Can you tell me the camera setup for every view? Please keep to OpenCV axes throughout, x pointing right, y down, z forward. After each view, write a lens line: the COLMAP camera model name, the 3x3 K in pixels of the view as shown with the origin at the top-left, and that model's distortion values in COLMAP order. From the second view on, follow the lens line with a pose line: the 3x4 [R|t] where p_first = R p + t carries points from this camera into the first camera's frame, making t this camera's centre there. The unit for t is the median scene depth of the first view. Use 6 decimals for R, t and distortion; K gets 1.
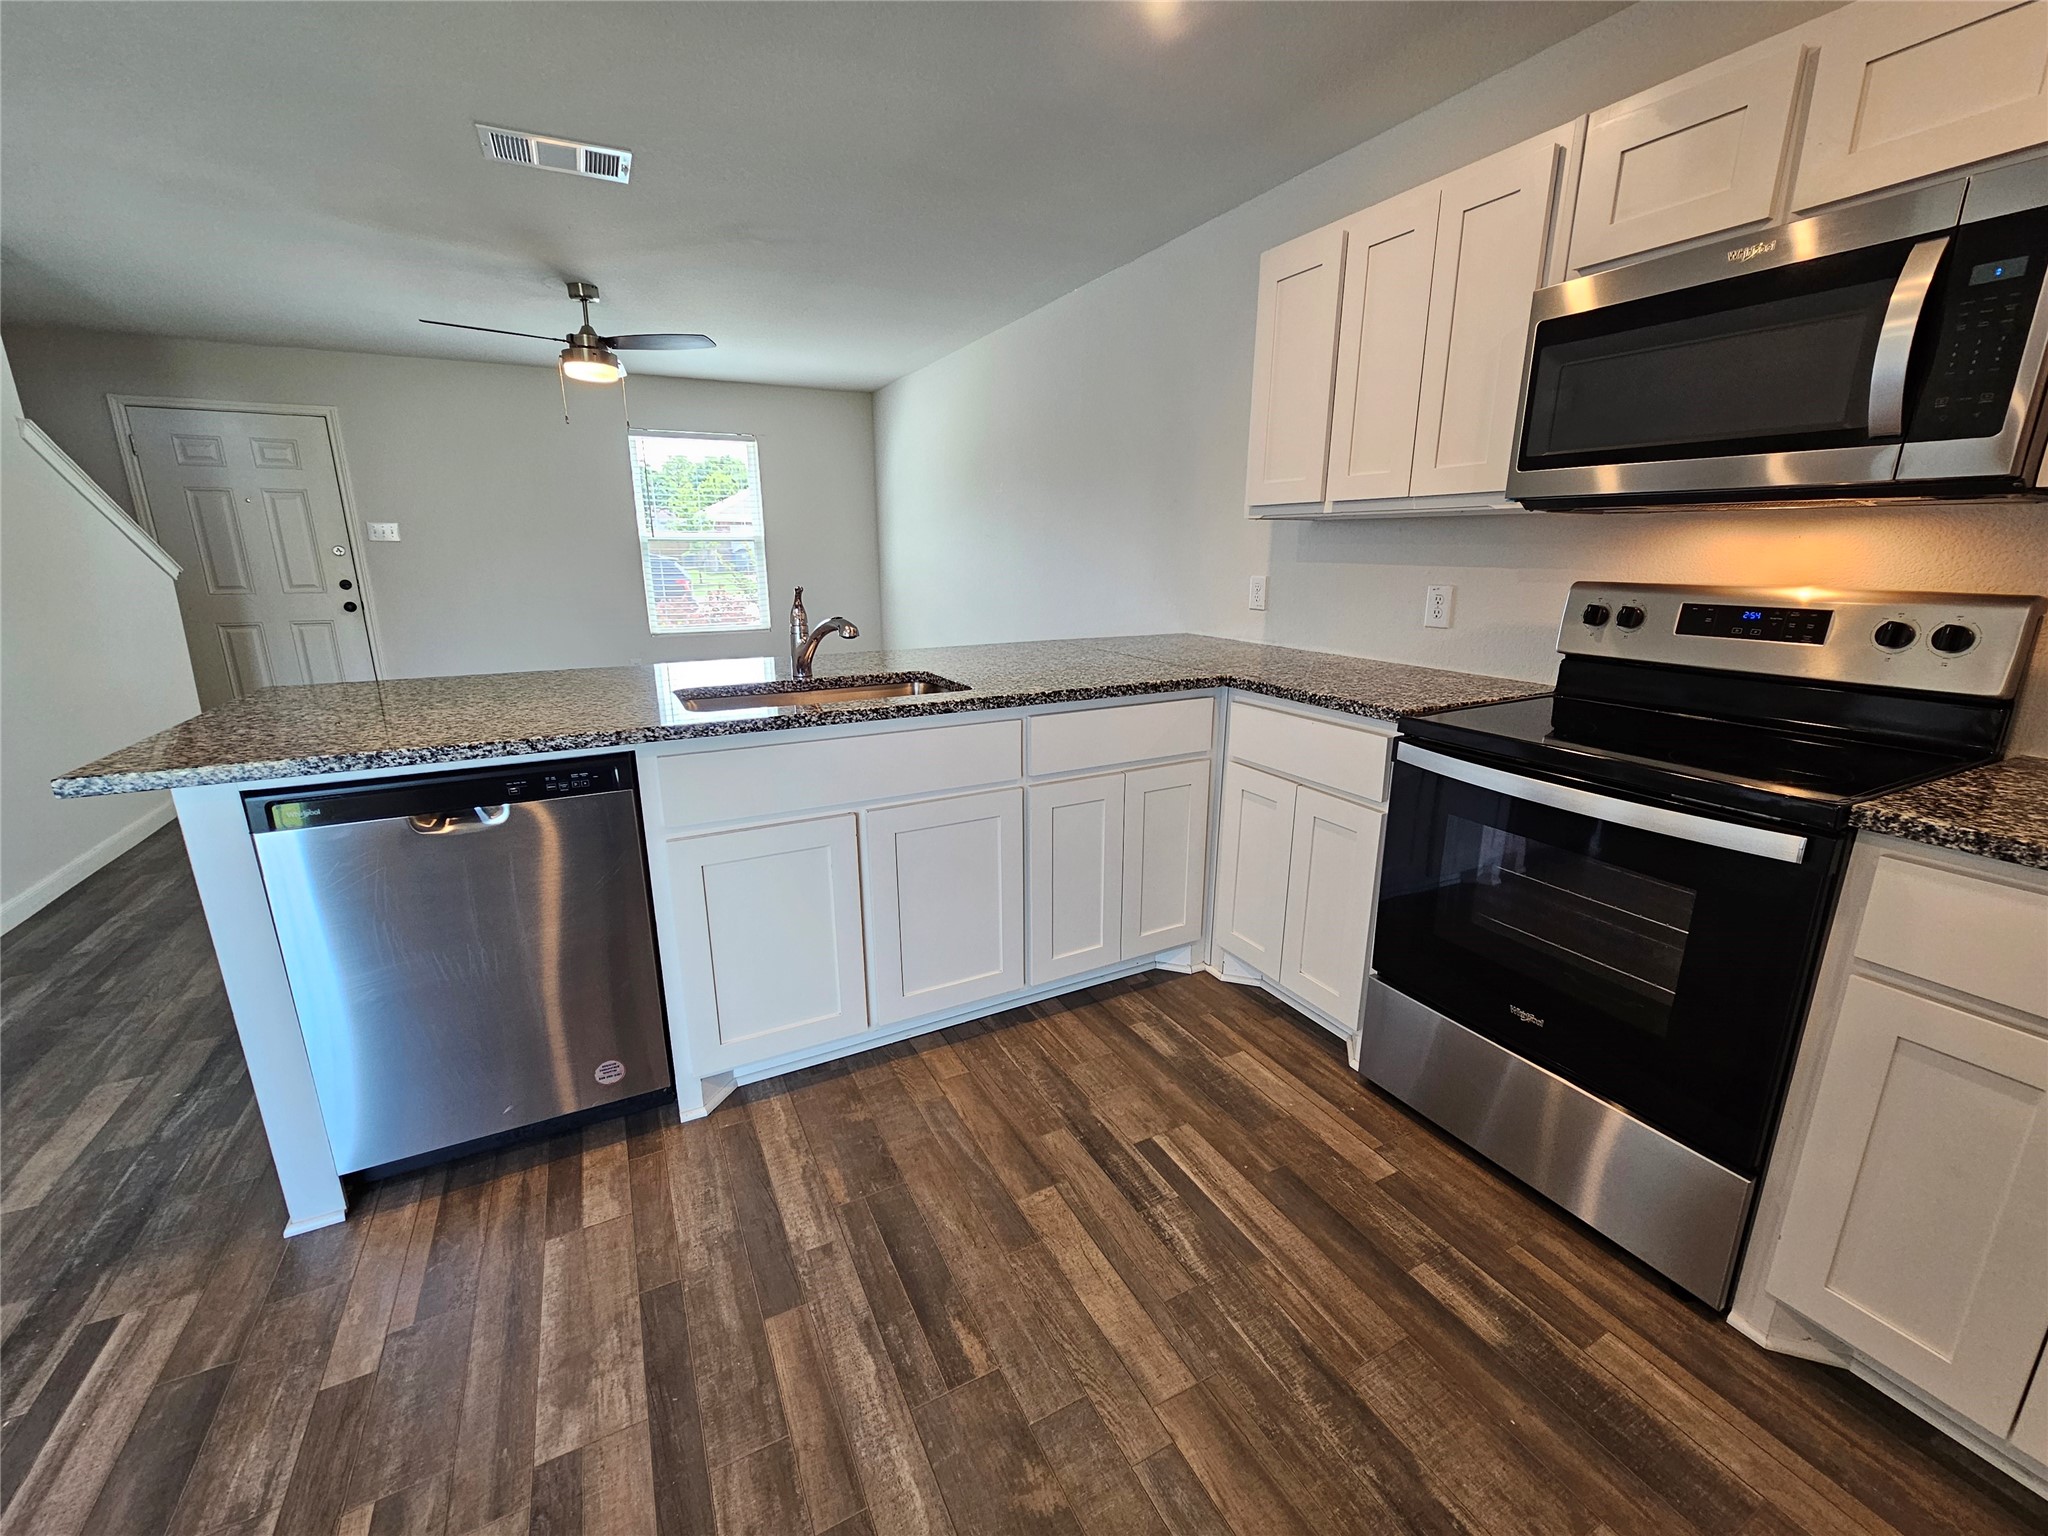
lens RADIAL K [[839.9, 0, 1031.0], [0, 839.9, 761.2], [0, 0, 1]] dist [-0.000566, 0.001266]
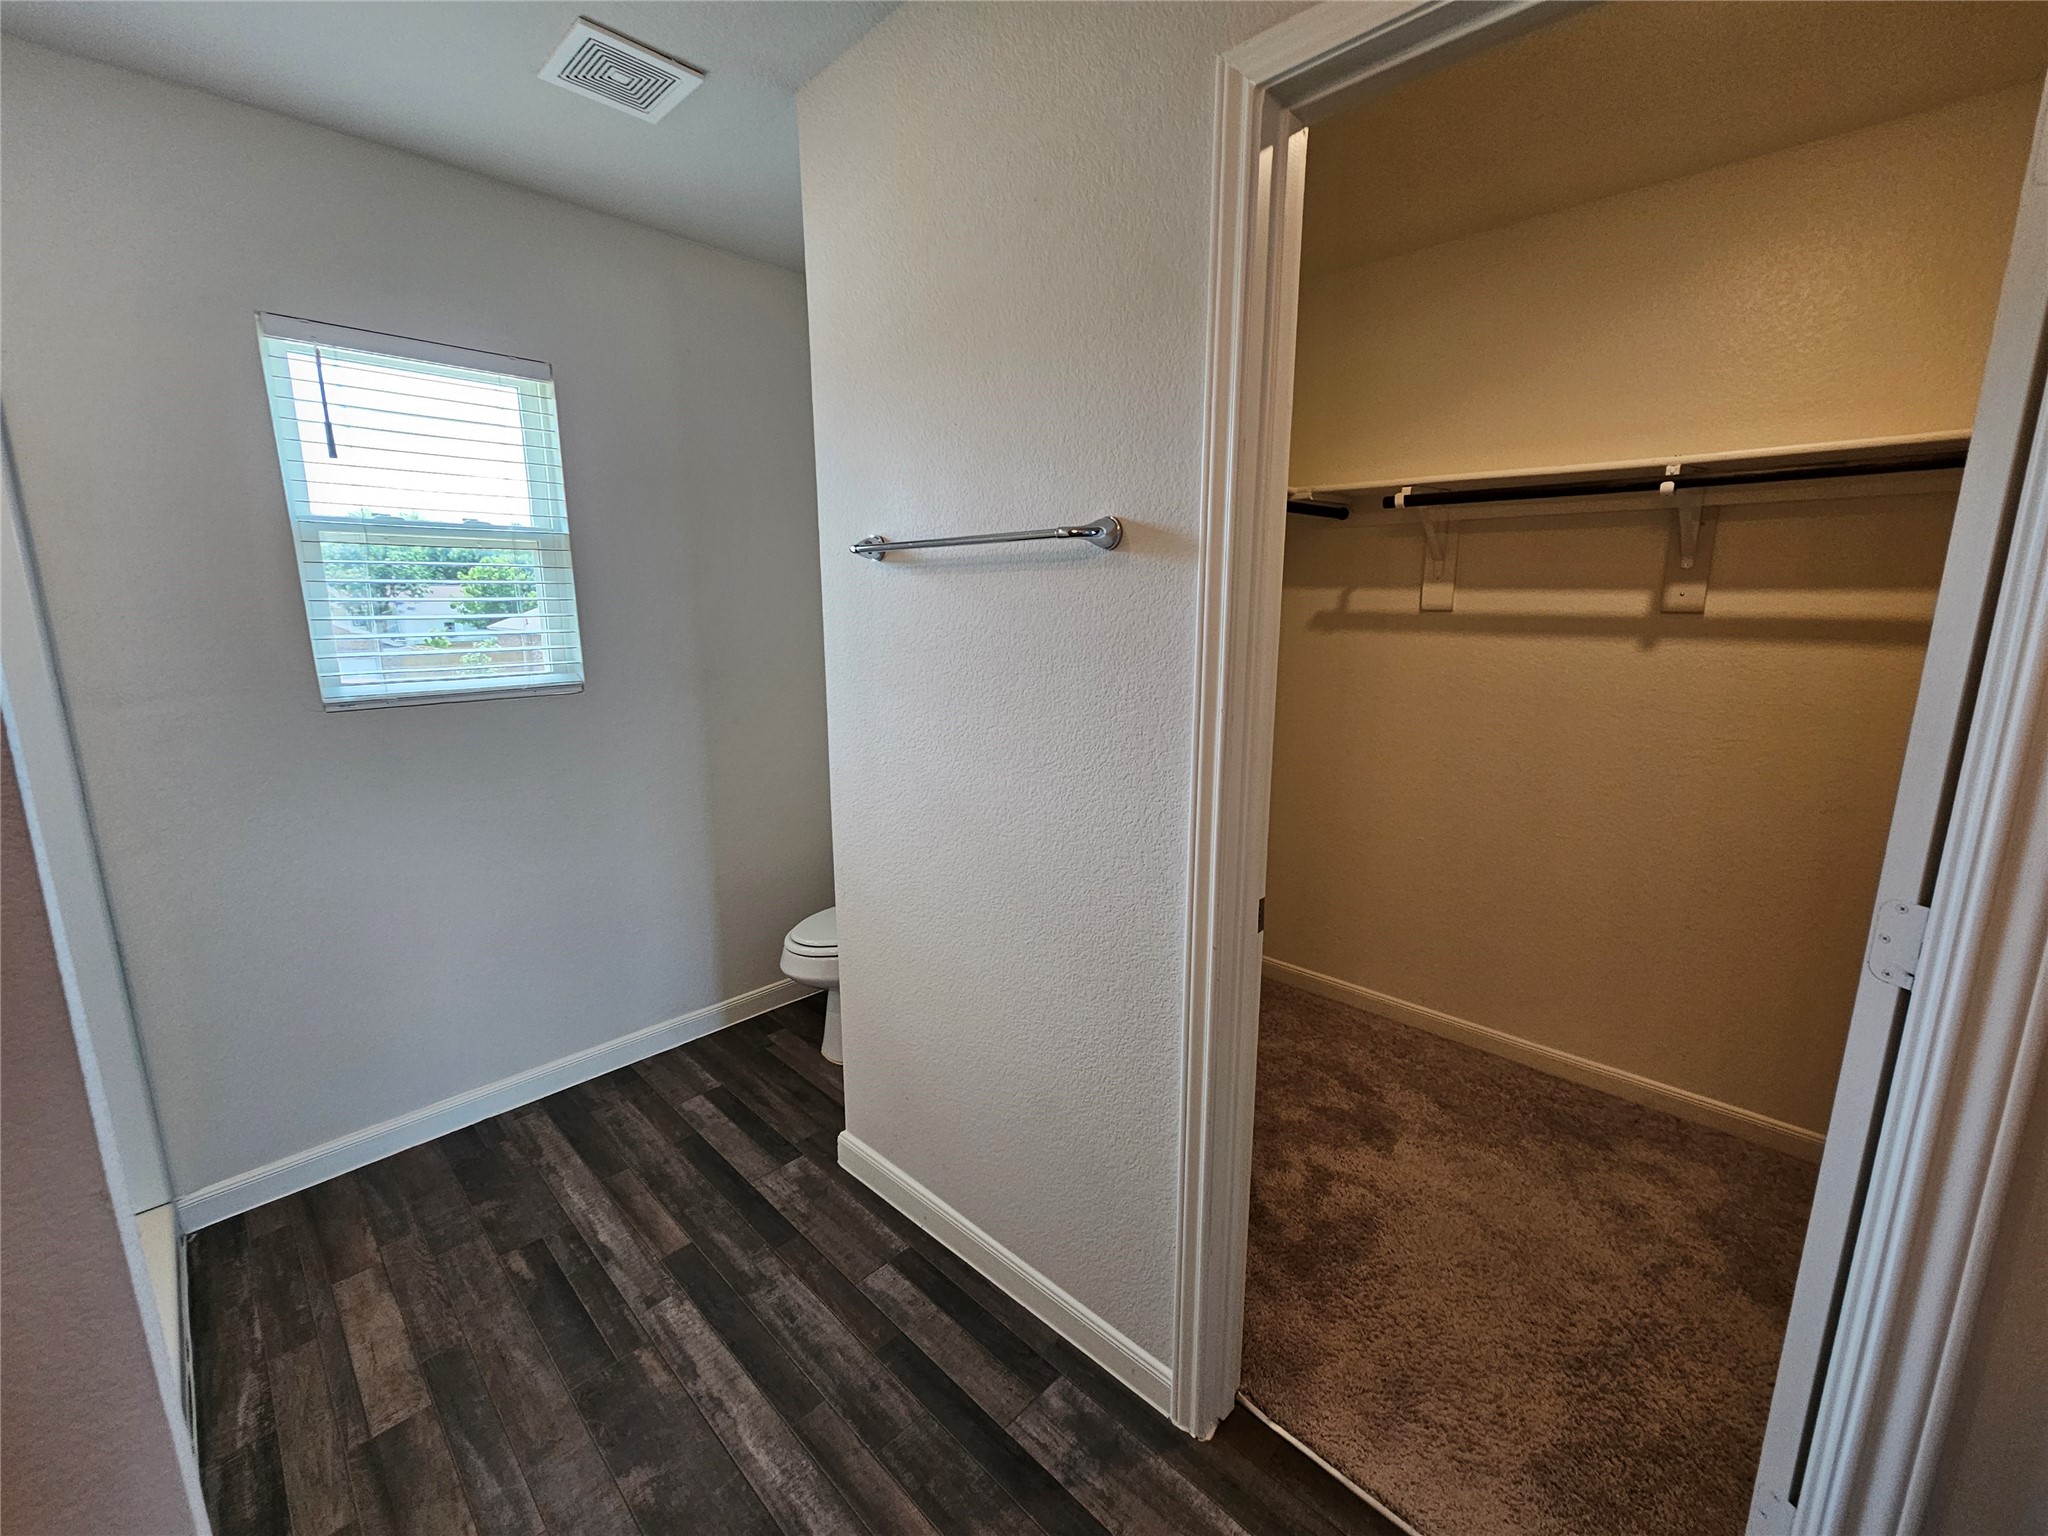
lens RADIAL K [[839.9, 0, 1033.6], [0, 839.9, 763.3], [0, 0, 1]] dist [-0.000566, 0.001266]
pose [[-0.947633, 0.058897, -0.313882, -0.454720], [-0.084603, 0.901435, 0.424568, -0.626940], [0.307950, 0.428890, -0.849247, 1.961064]]
